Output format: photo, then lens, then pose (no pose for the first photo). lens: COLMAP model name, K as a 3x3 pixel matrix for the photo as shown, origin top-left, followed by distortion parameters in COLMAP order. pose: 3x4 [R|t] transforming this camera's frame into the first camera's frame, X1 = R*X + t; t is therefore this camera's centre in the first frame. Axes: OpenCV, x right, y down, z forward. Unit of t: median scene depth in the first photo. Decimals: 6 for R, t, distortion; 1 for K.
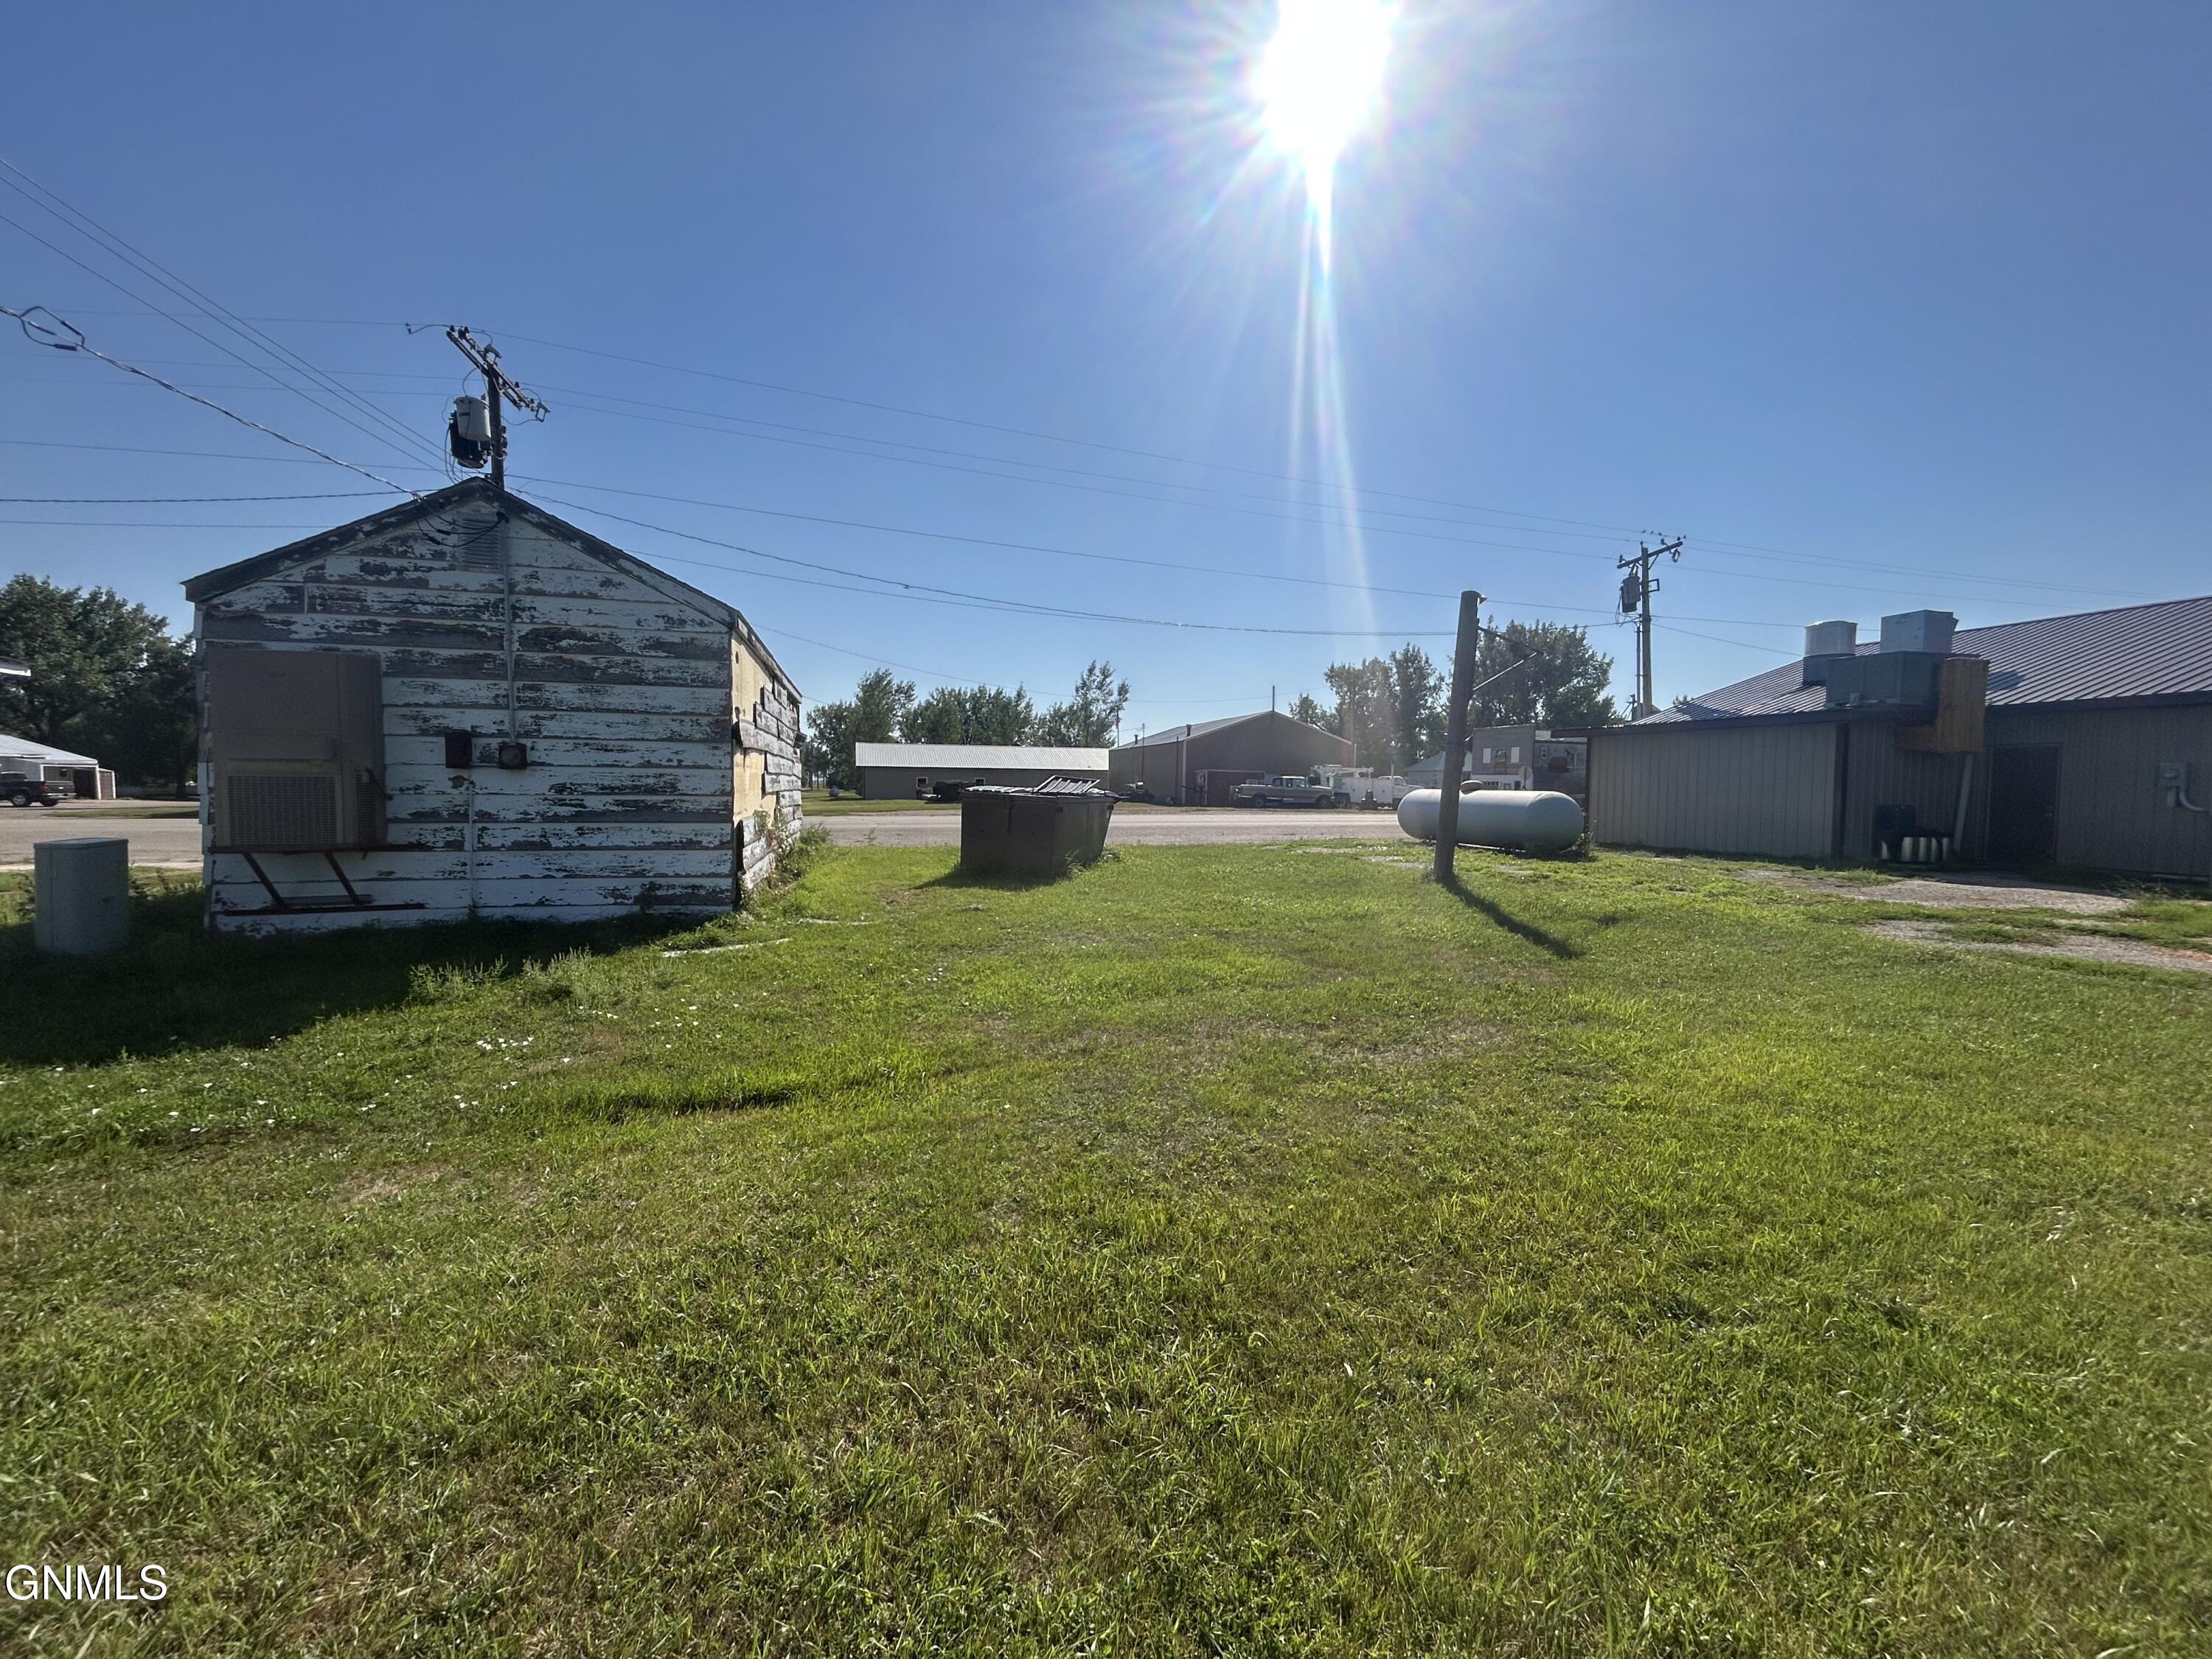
lens RADIAL K [[893.5, 0, 1105.7], [0, 893.5, 822.9], [0, 0, 1]] dist [-0.004078, 0.000578]
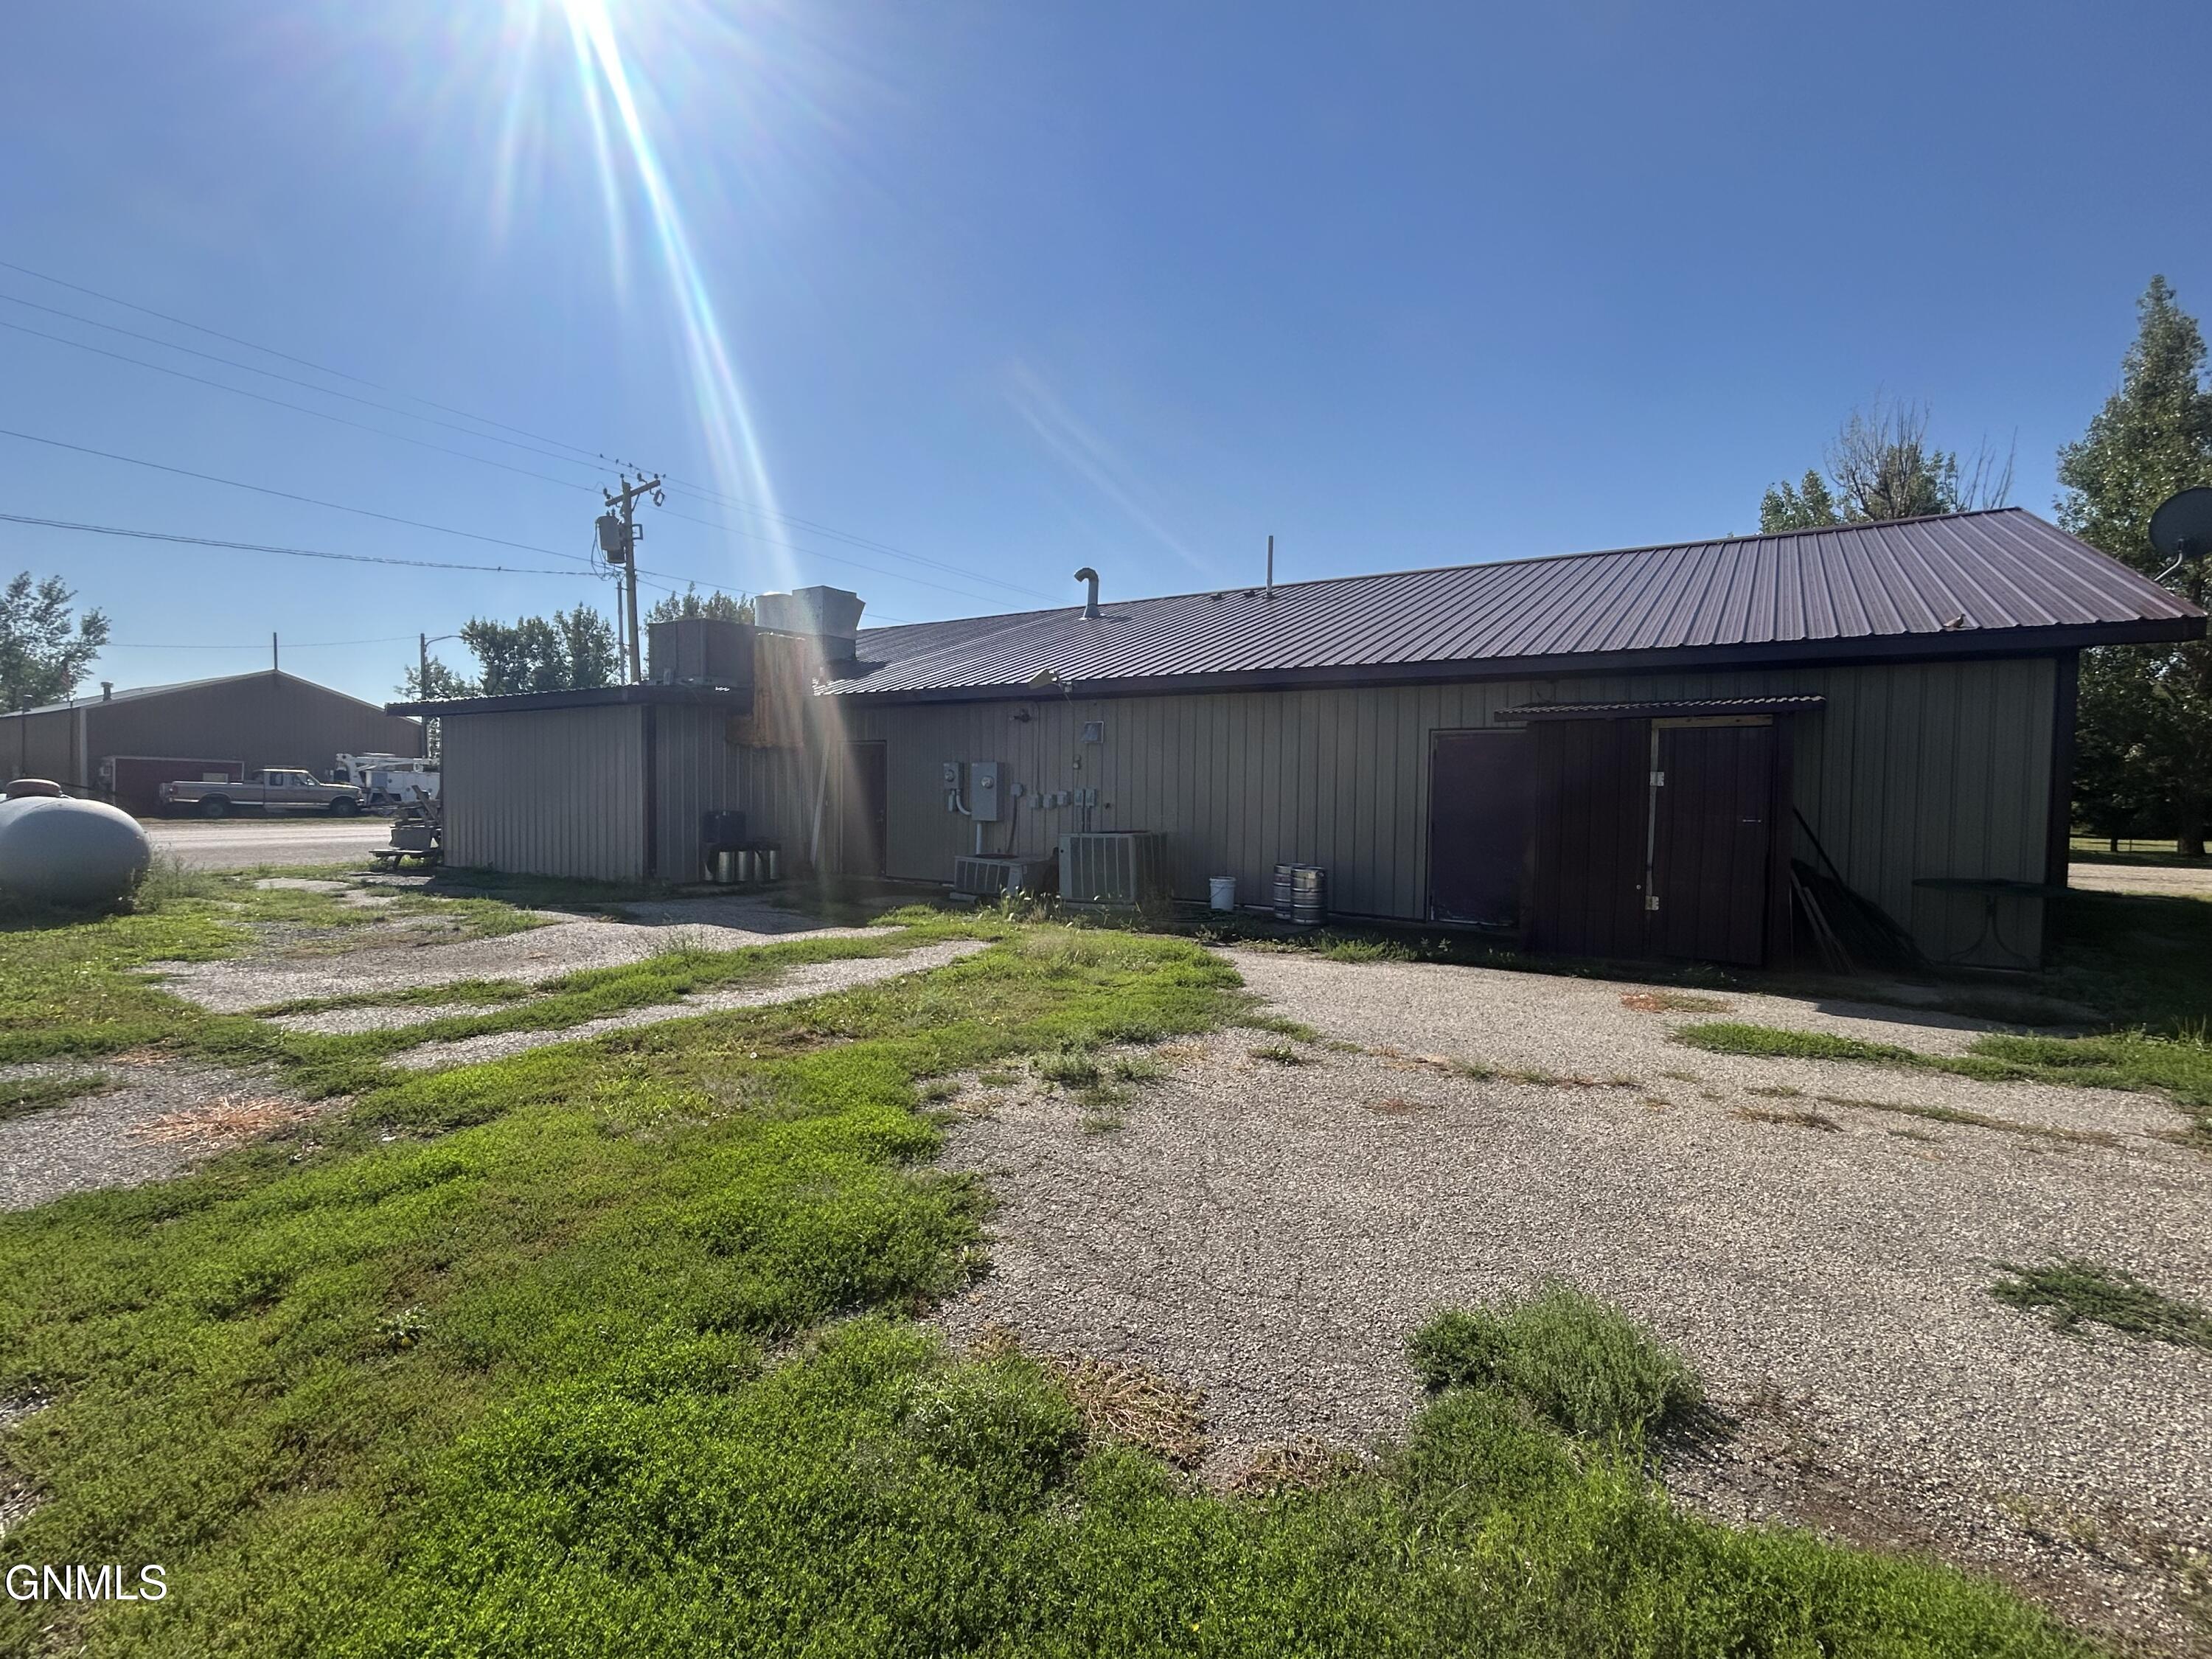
lens RADIAL K [[1024.2, 0, 1105.7], [0, 1024.2, 827.6], [0, 0, 1]] dist [0.000527, 0.000289]
pose [[0.748872, -0.026587, 0.662181, 0.156555], [0.025010, 0.999617, 0.011851, -0.002323], [-0.662242, 0.007686, 0.749250, 0.022163]]
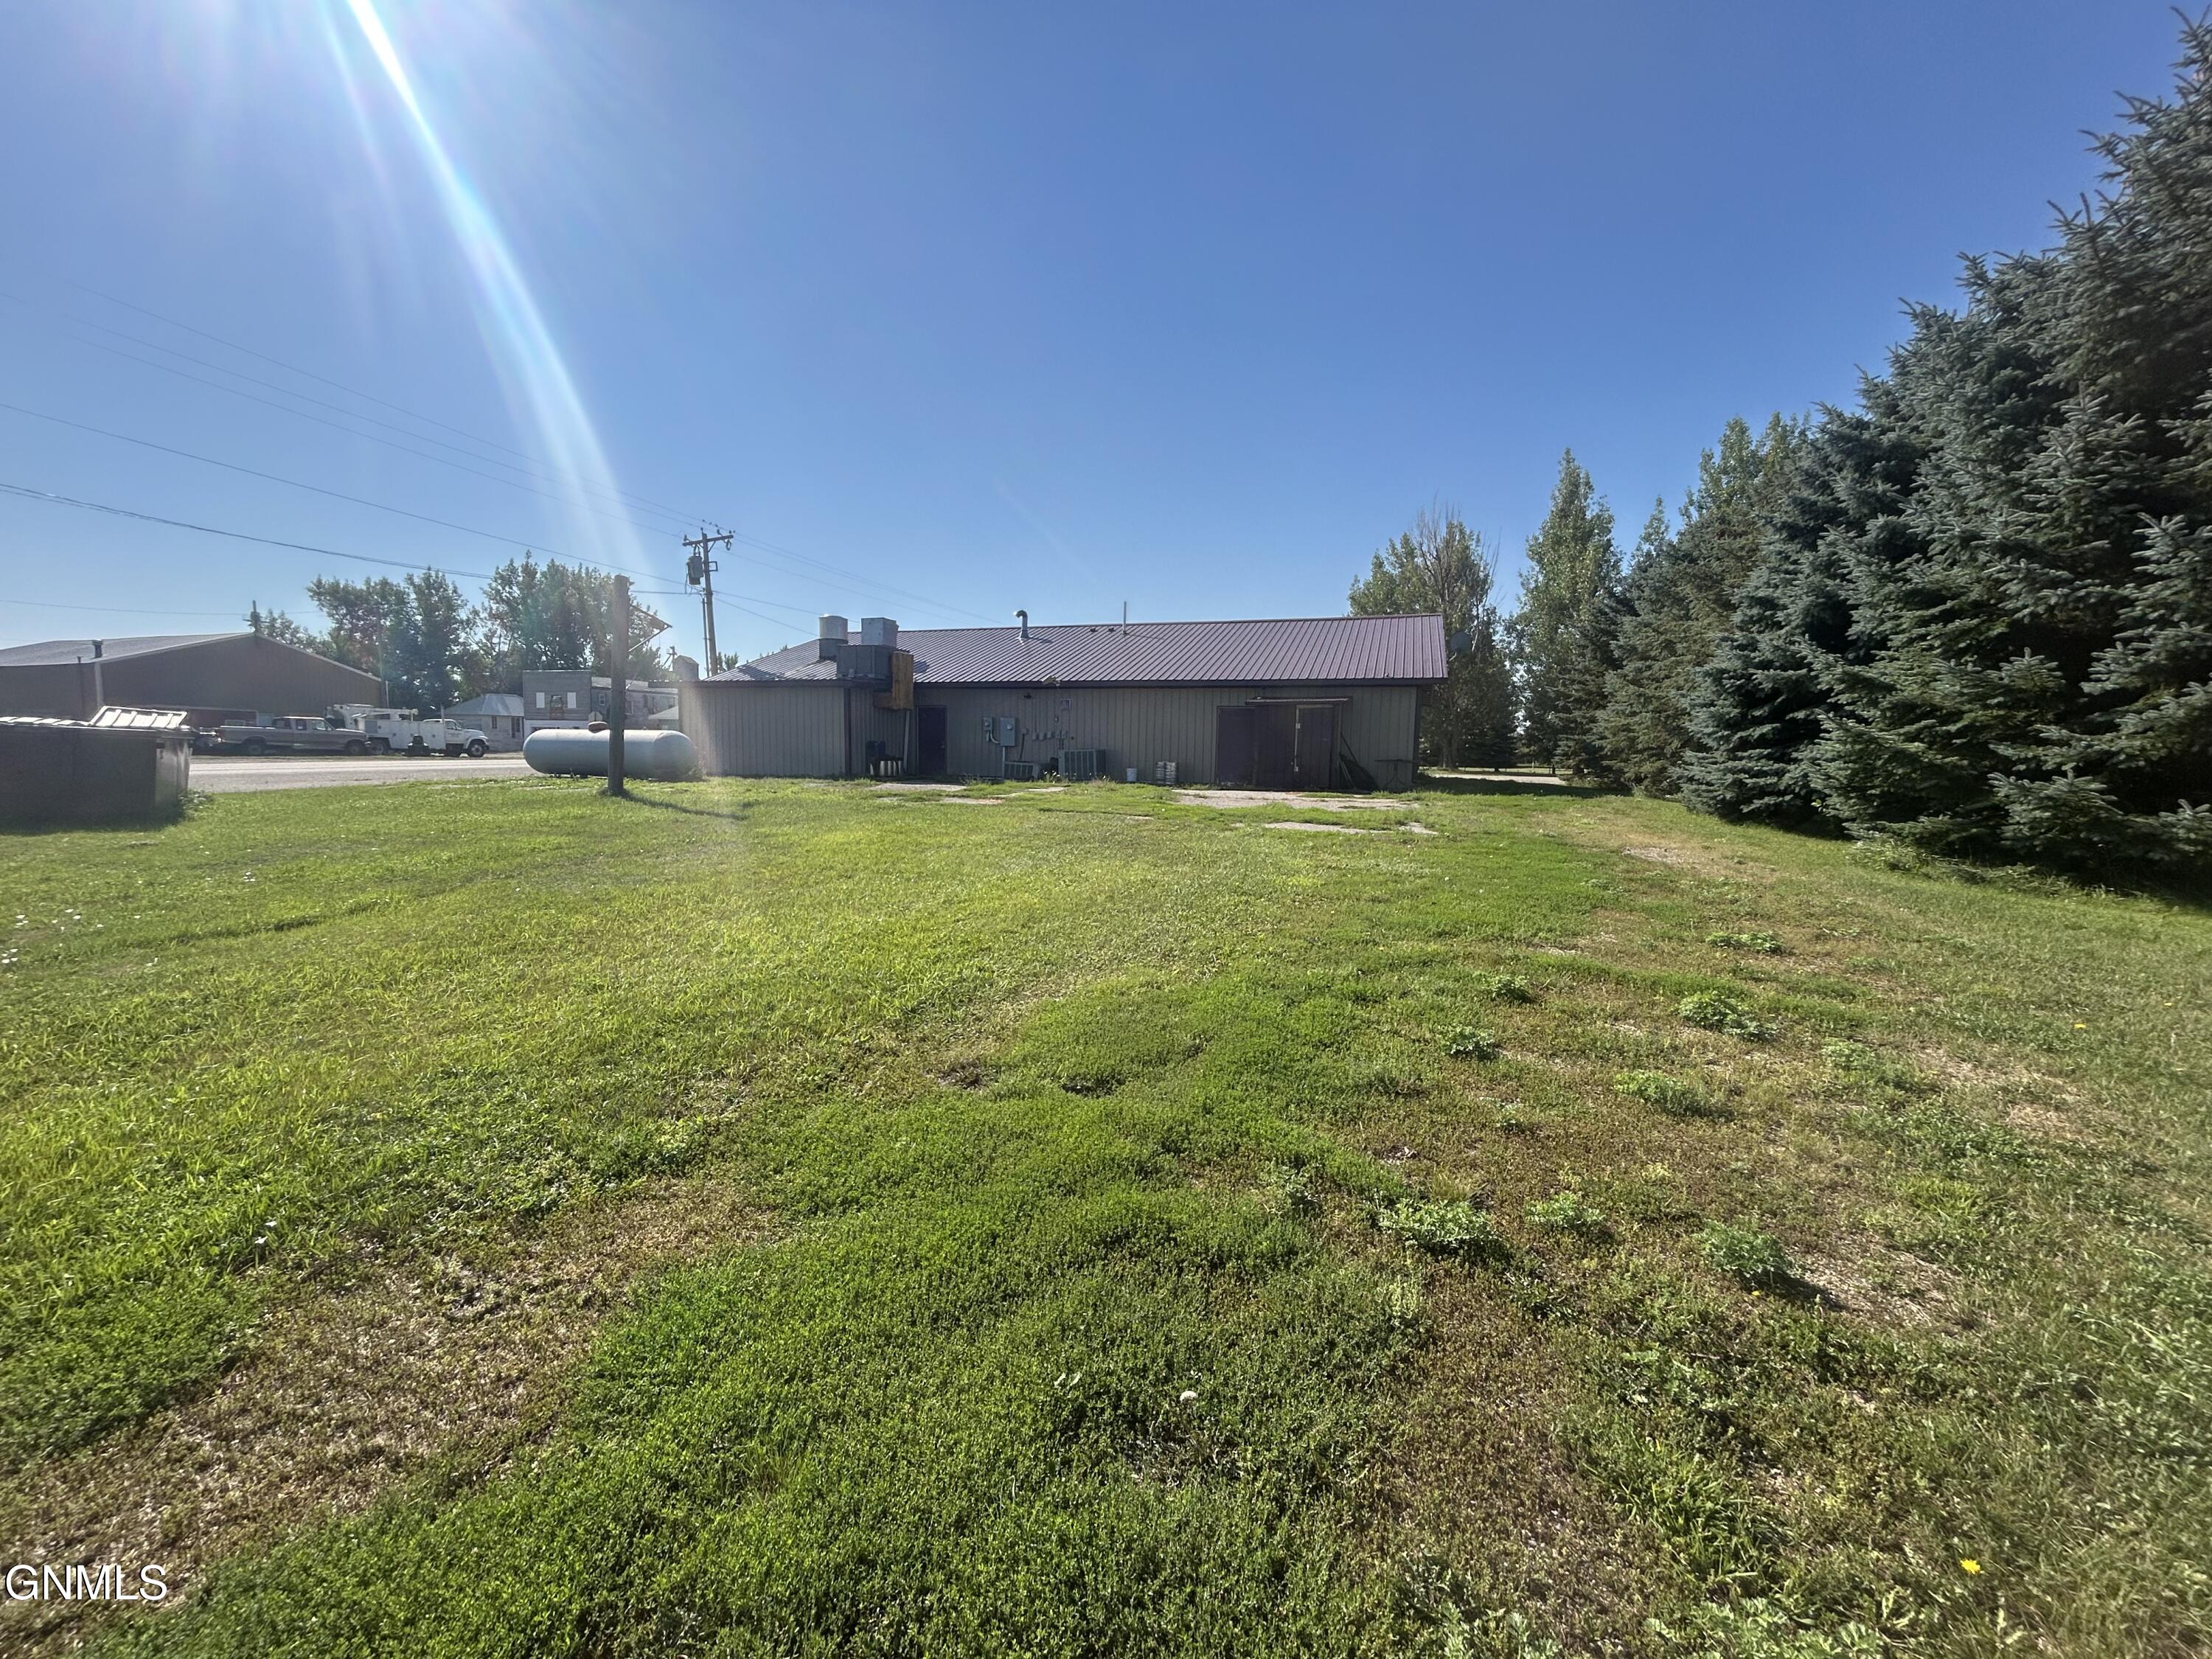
lens RADIAL K [[893.5, 0, 1100.6], [0, 893.5, 832.4], [0, 0, 1]] dist [-0.004078, 0.000578]
pose [[0.558825, -0.085050, 0.824912, -0.067229], [0.028408, 0.996106, 0.083456, 0.006122], [-0.828799, -0.023203, 0.559066, -0.070630]]
